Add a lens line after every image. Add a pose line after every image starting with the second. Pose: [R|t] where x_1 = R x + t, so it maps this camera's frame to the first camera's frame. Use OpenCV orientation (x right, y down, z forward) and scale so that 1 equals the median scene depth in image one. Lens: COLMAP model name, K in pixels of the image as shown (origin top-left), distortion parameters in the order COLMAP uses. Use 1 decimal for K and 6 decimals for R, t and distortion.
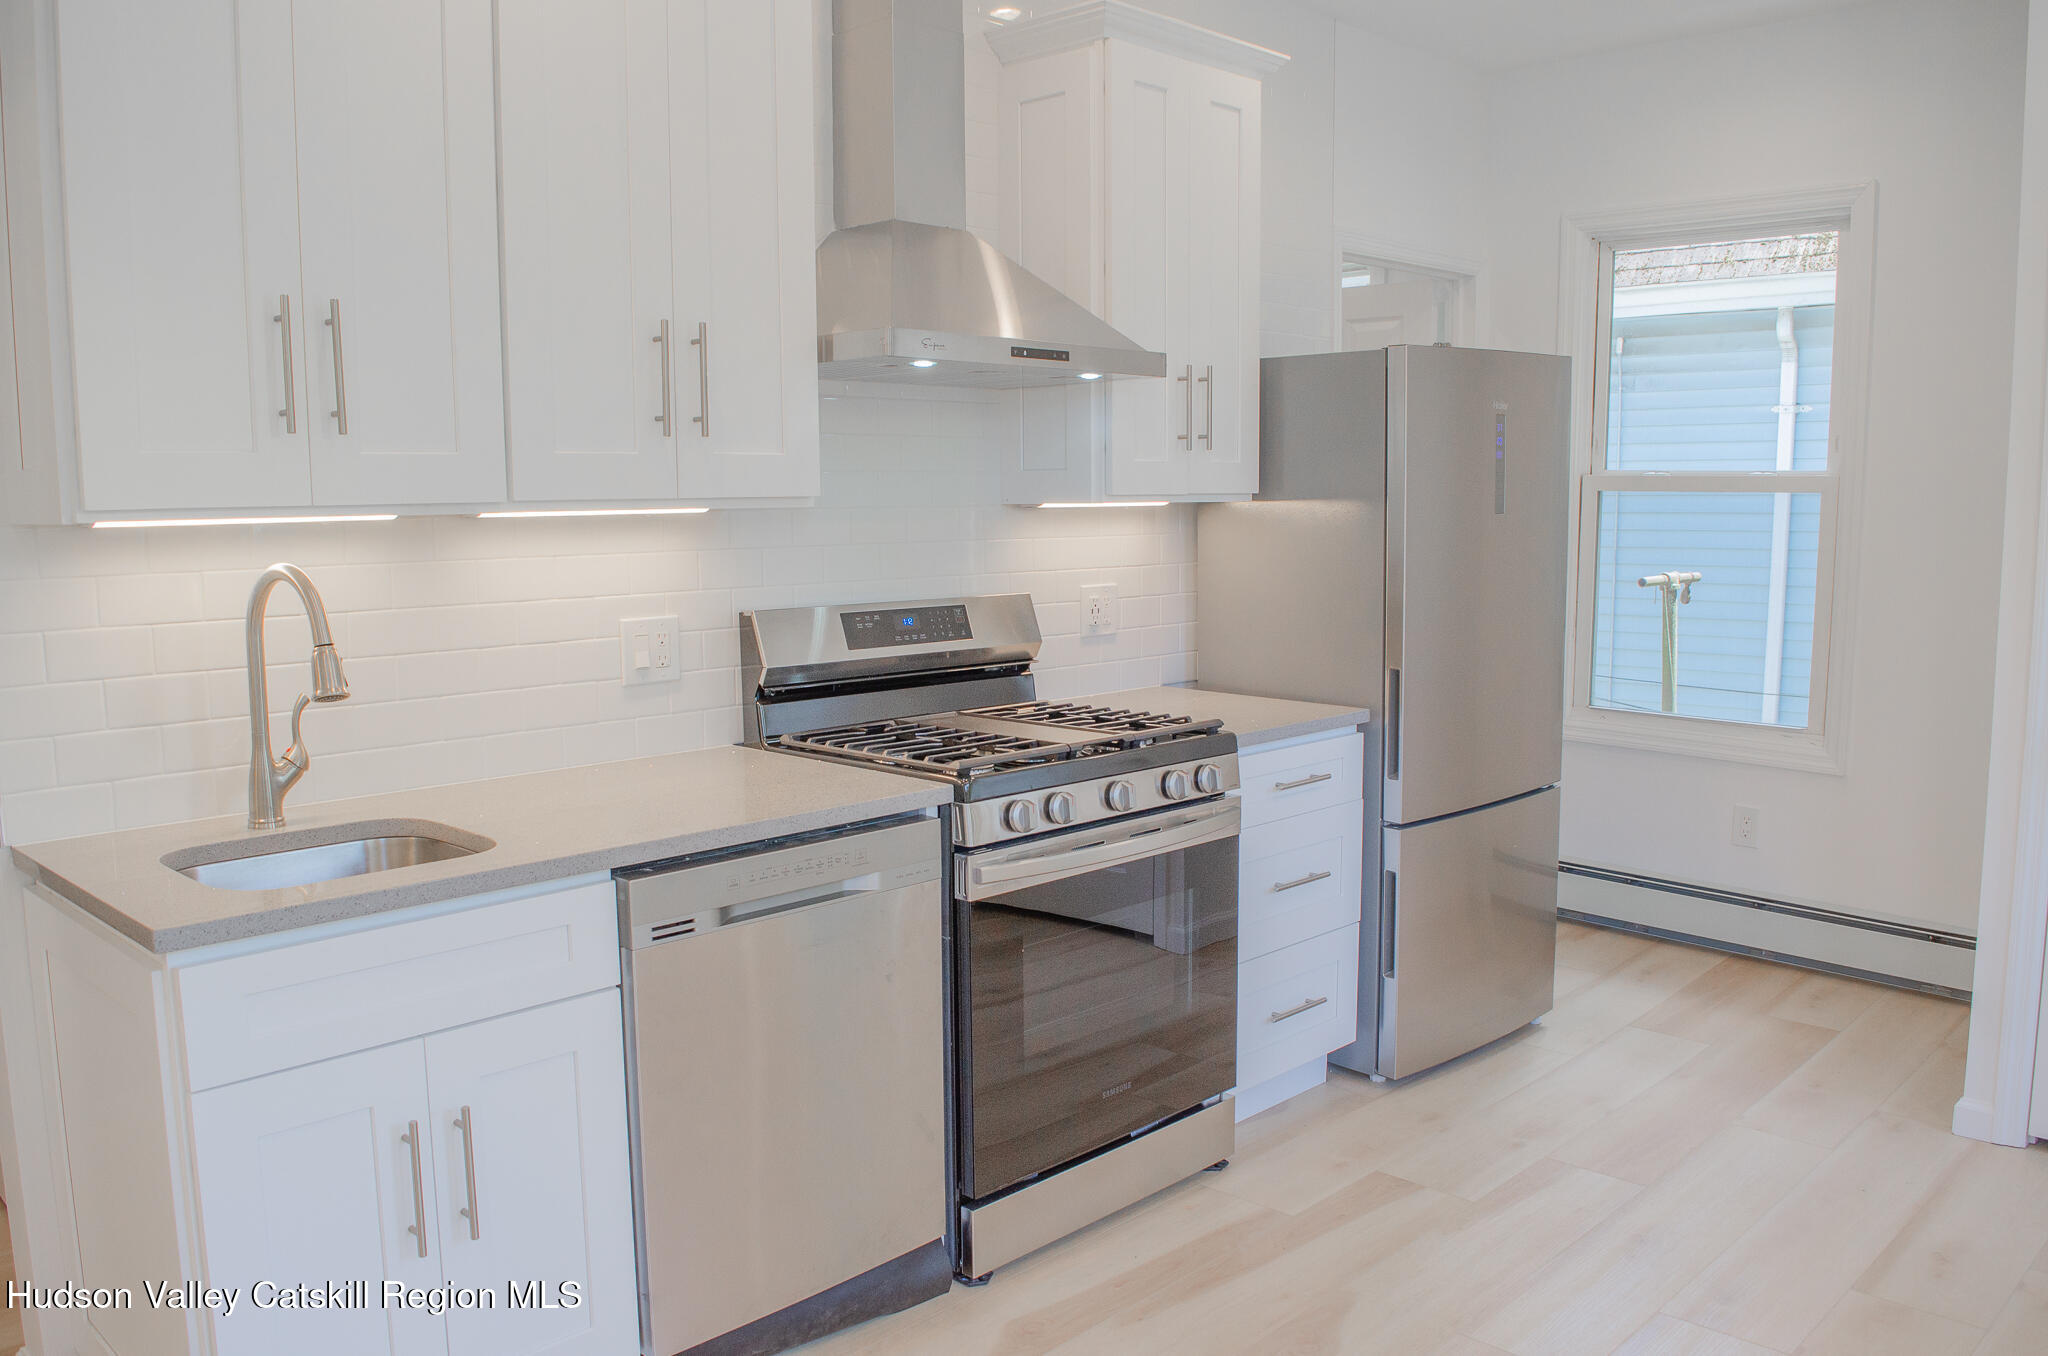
lens RADIAL K [[1593.5, 0, 1026.0], [0, 1593.5, 683.8], [0, 0, 1]] dist [-0.090906, 0.009141]
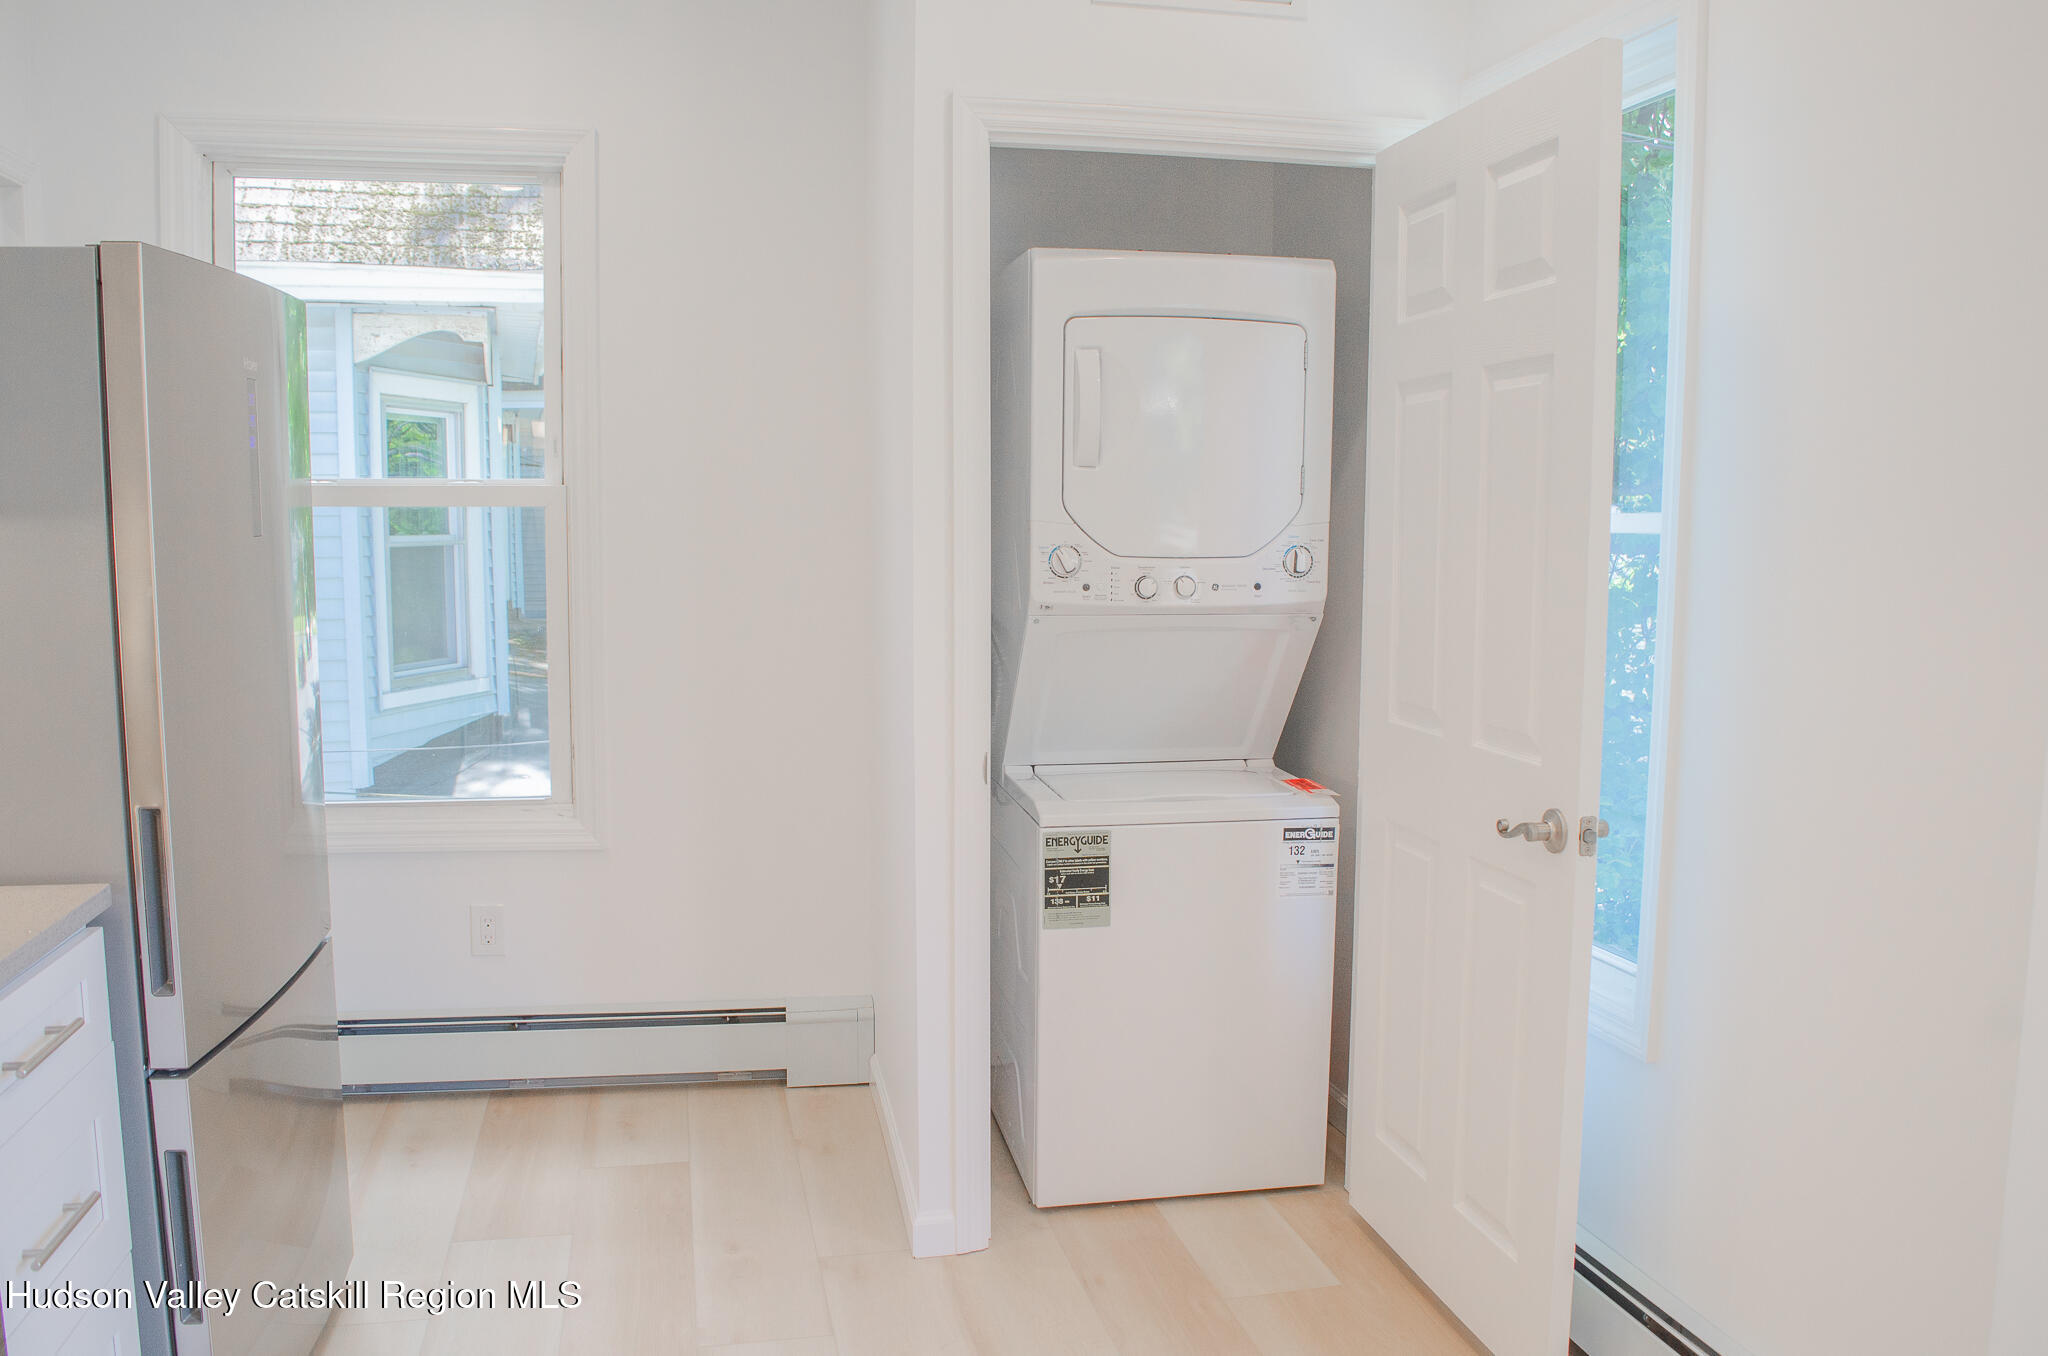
lens RADIAL K [[1593.5, 0, 1026.0], [0, 1593.5, 683.8], [0, 0, 1]] dist [-0.090906, 0.009141]
pose [[0.537277, -0.077693, 0.839820, -0.056676], [0.091393, 0.995248, 0.033603, -0.038624], [-0.838440, 0.058700, 0.541824, 0.377996]]
